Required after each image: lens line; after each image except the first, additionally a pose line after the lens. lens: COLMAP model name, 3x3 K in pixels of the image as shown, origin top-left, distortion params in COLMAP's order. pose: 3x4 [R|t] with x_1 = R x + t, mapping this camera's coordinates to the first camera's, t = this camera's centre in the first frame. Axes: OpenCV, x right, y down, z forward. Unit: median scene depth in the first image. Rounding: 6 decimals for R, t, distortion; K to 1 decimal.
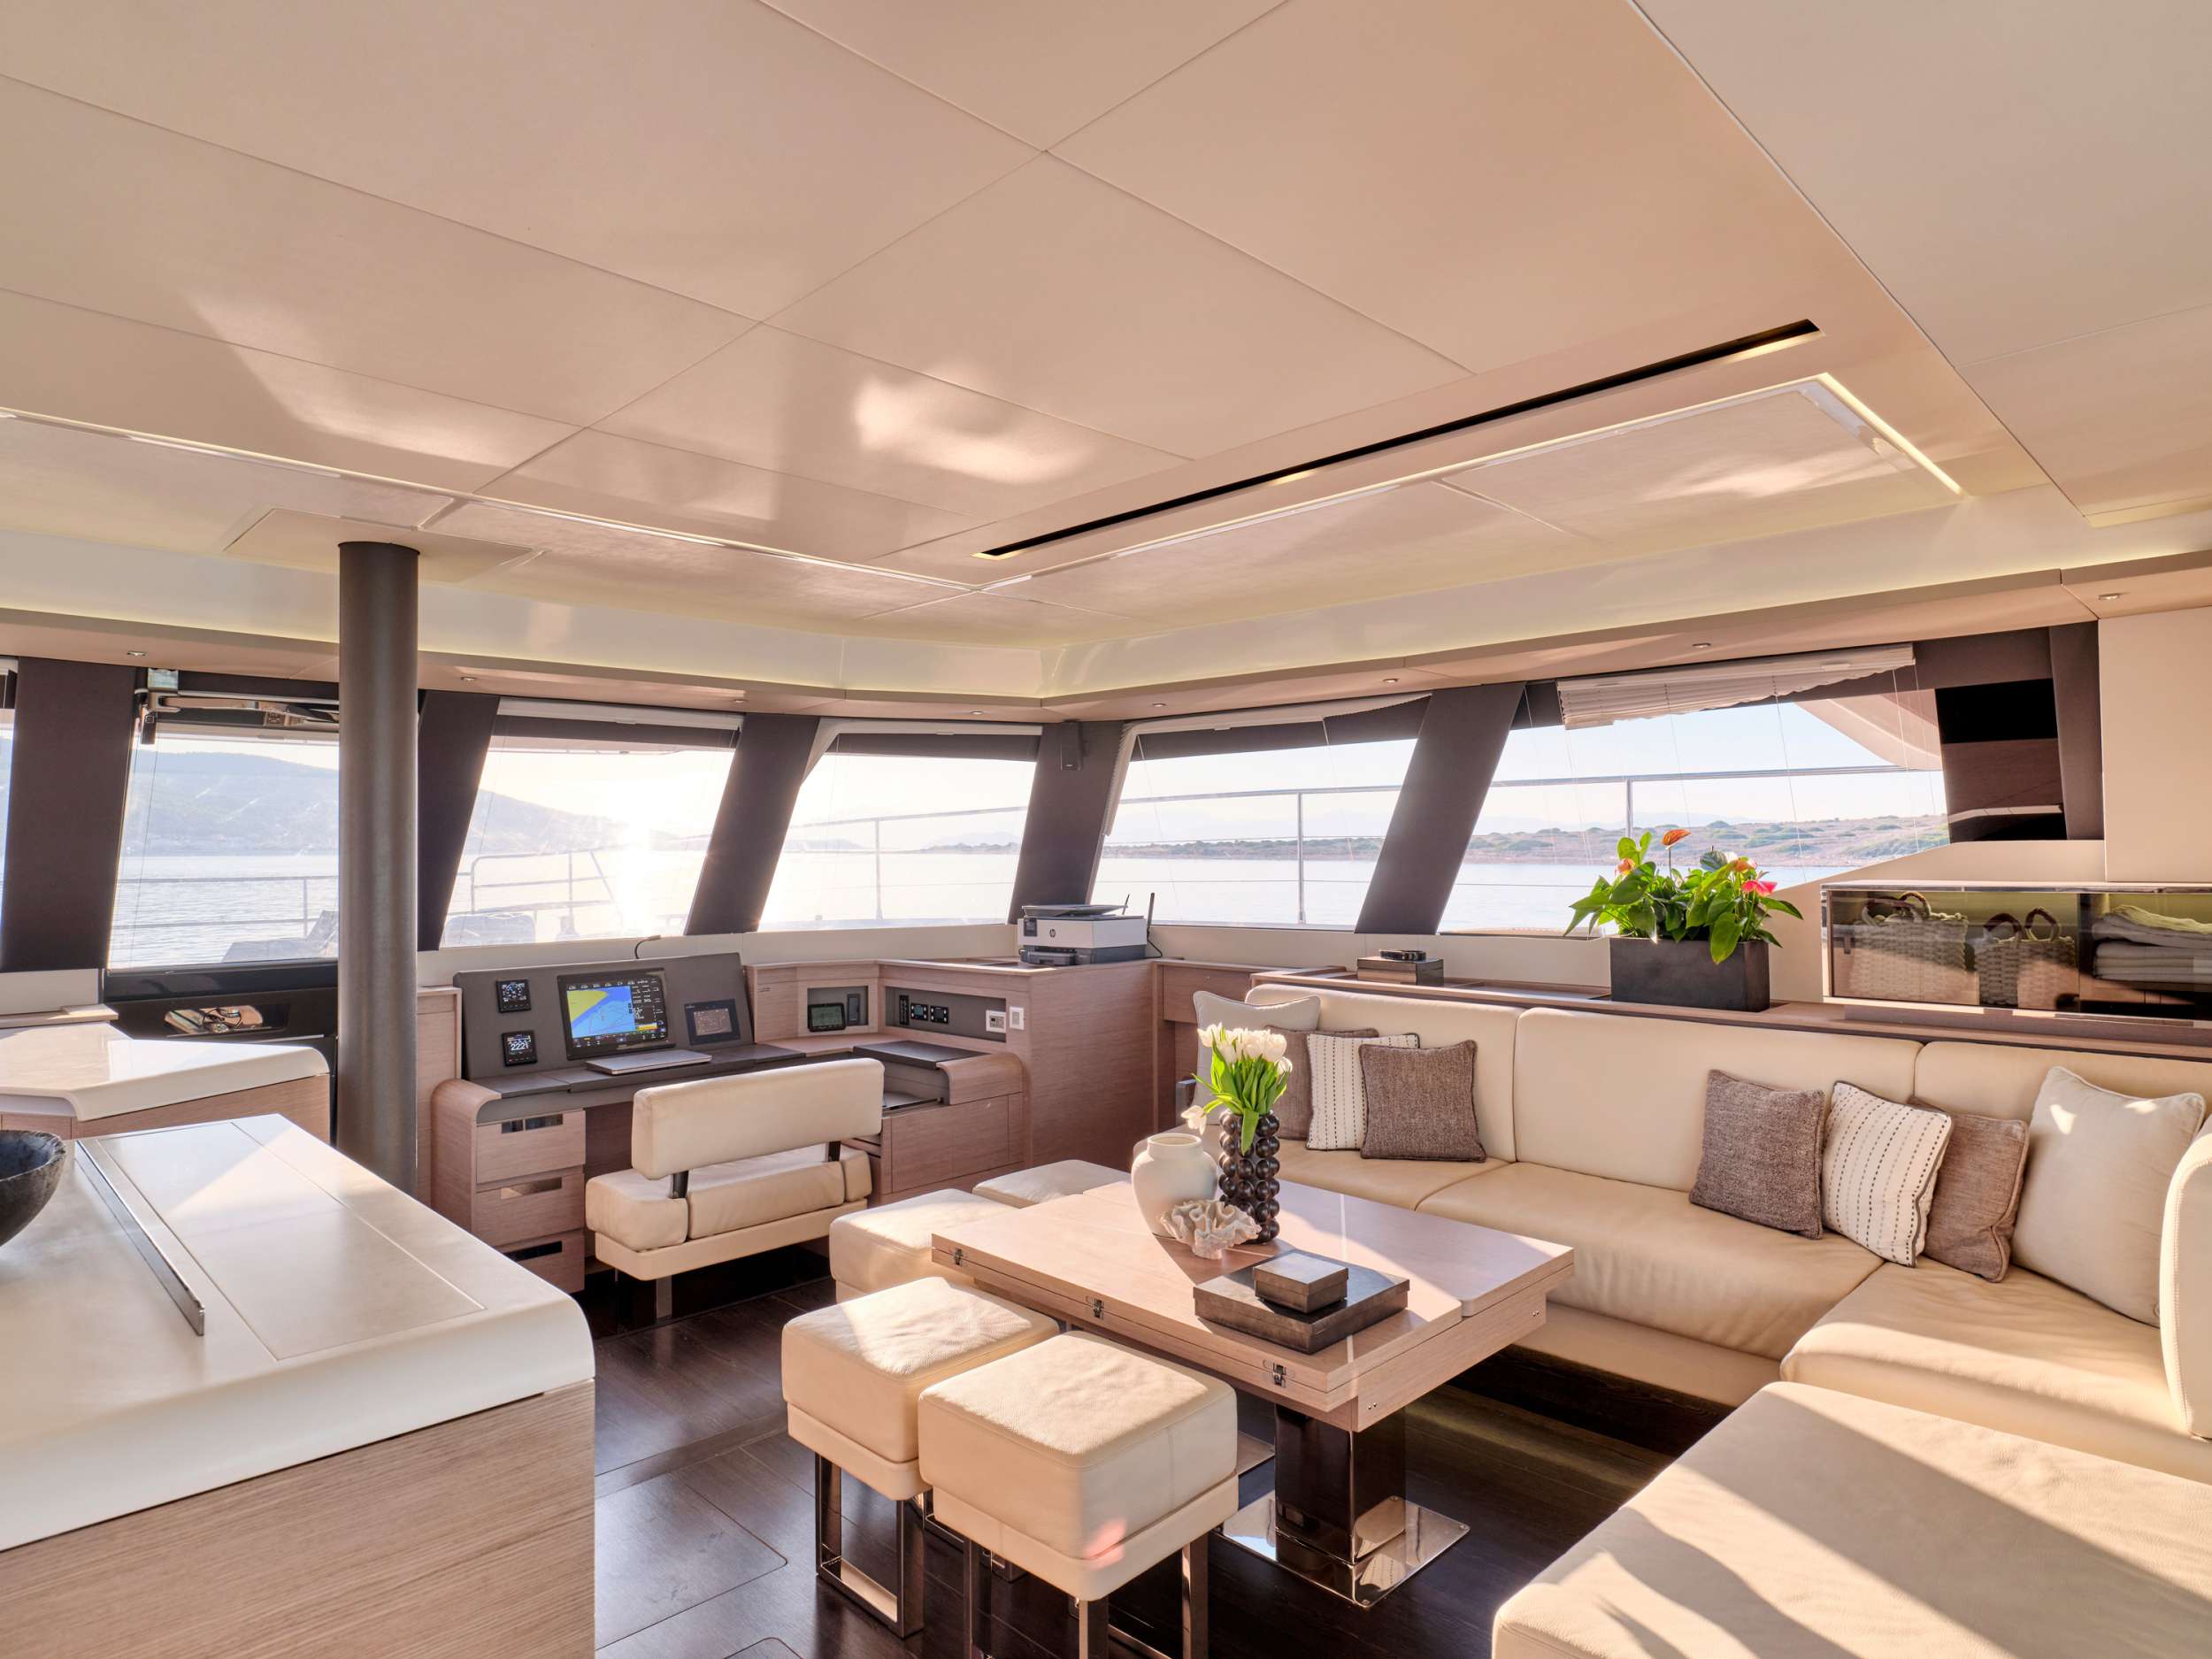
lens RADIAL K [[1271.6, 0, 1100.2], [0, 1271.6, 787.3], [0, 0, 1]] dist [-0.010752, -0.002078]
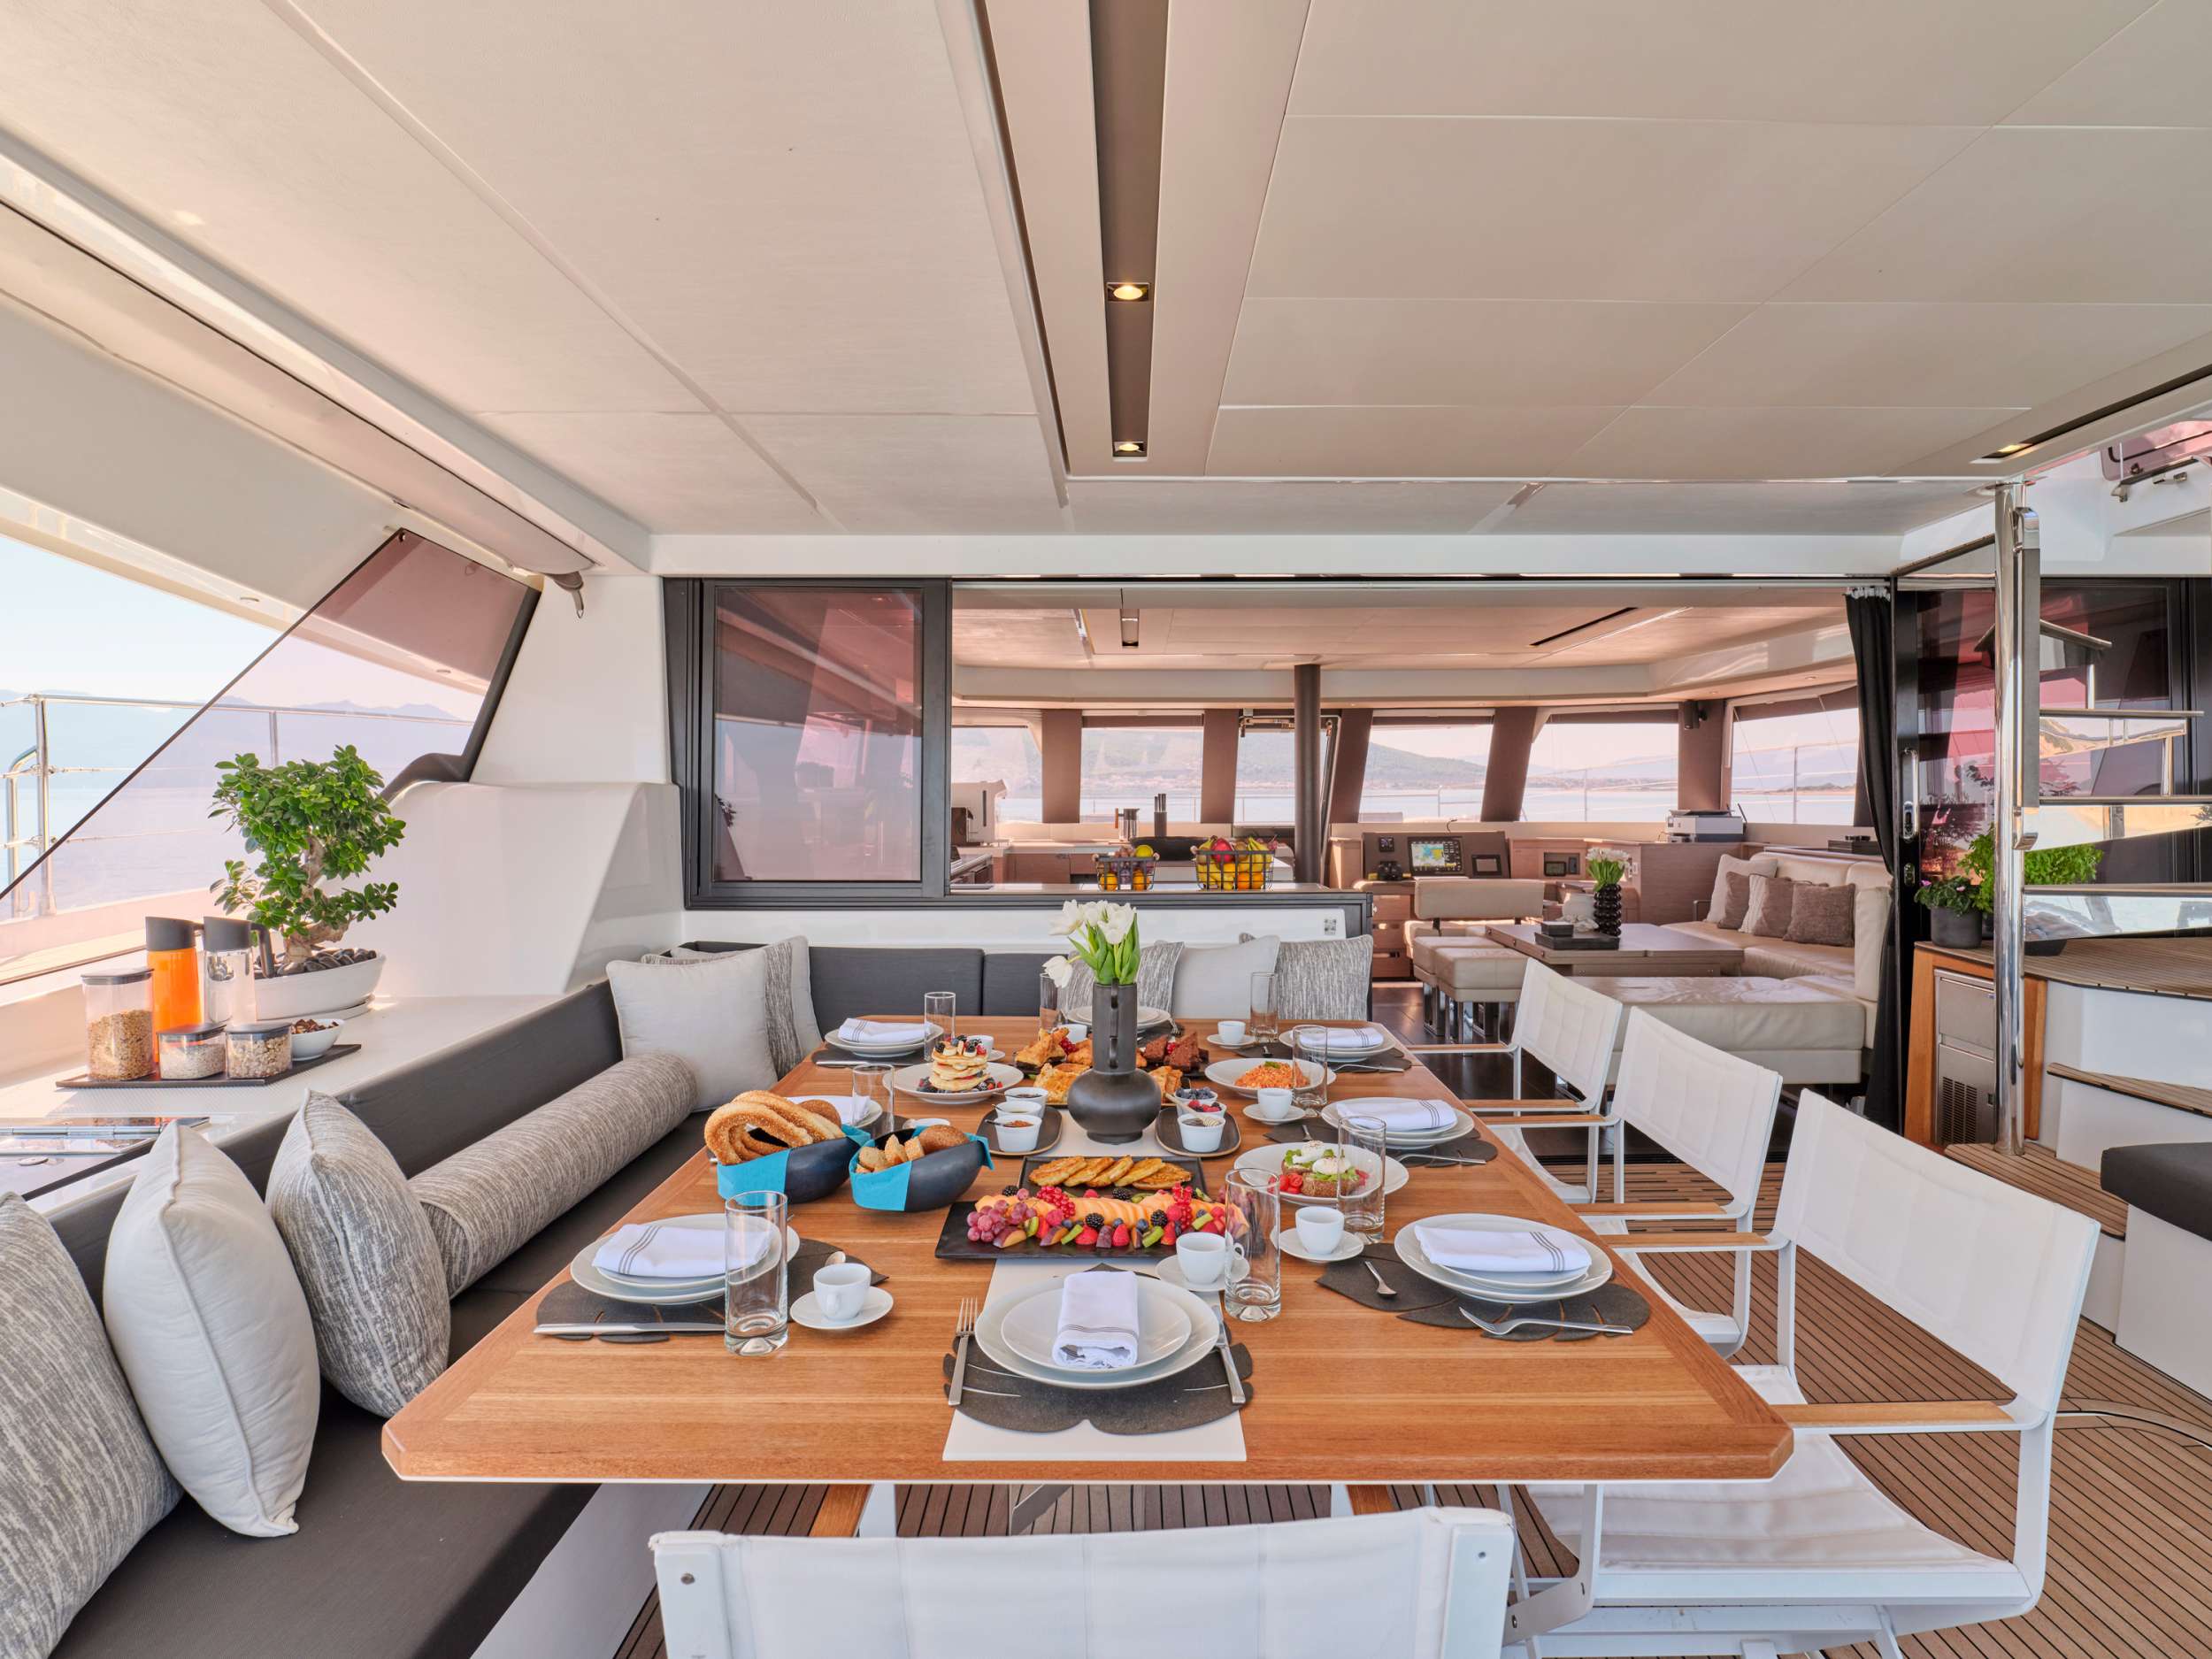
lens RADIAL K [[1271.6, 0, 1100.2], [0, 1271.6, 787.3], [0, 0, 1]] dist [-0.010752, -0.002078]
pose [[0.689527, 0.012219, -0.724157, 0.729870], [0.037575, 0.997908, 0.052616, -0.062592], [0.723284, -0.063490, 0.687626, -0.797097]]
